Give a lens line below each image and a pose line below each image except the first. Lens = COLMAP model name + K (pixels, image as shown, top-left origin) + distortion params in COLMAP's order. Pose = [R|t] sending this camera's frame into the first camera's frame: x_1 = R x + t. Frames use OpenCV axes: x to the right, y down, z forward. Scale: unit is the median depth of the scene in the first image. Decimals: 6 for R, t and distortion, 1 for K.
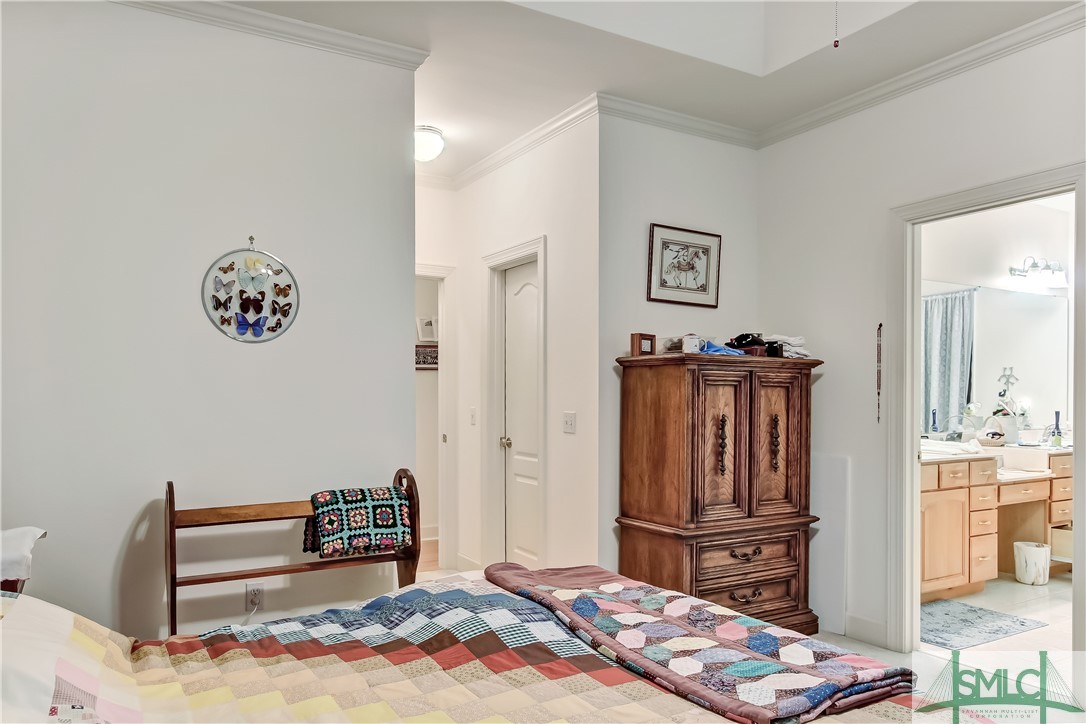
lens RADIAL K [[792.5, 0, 521.9], [0, 792.5, 404.6], [0, 0, 1]] dist [-0.008284, 0.010048]
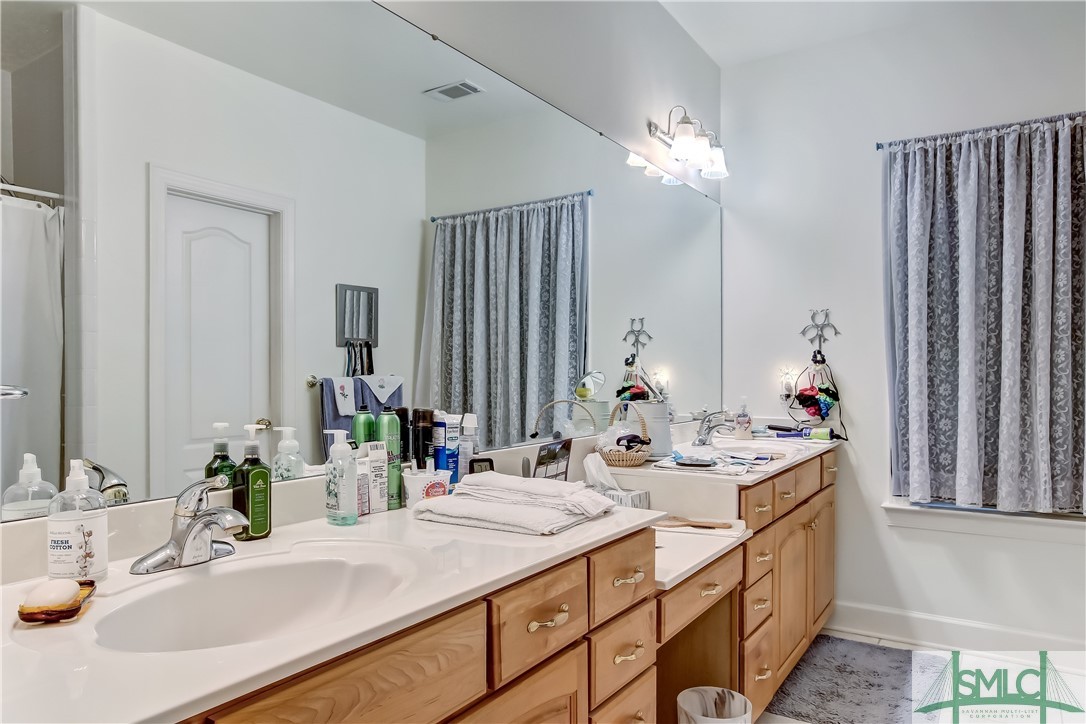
lens RADIAL K [[682.8, 0, 543.2], [0, 682.8, 369.3], [0, 0, 1]] dist [-0.008742, -0.000941]
pose [[0.896412, 0.000407, 0.443221, 0.312611], [0.008752, 0.999788, -0.018618, 0.002001], [-0.443135, 0.020568, 0.896219, 0.556261]]
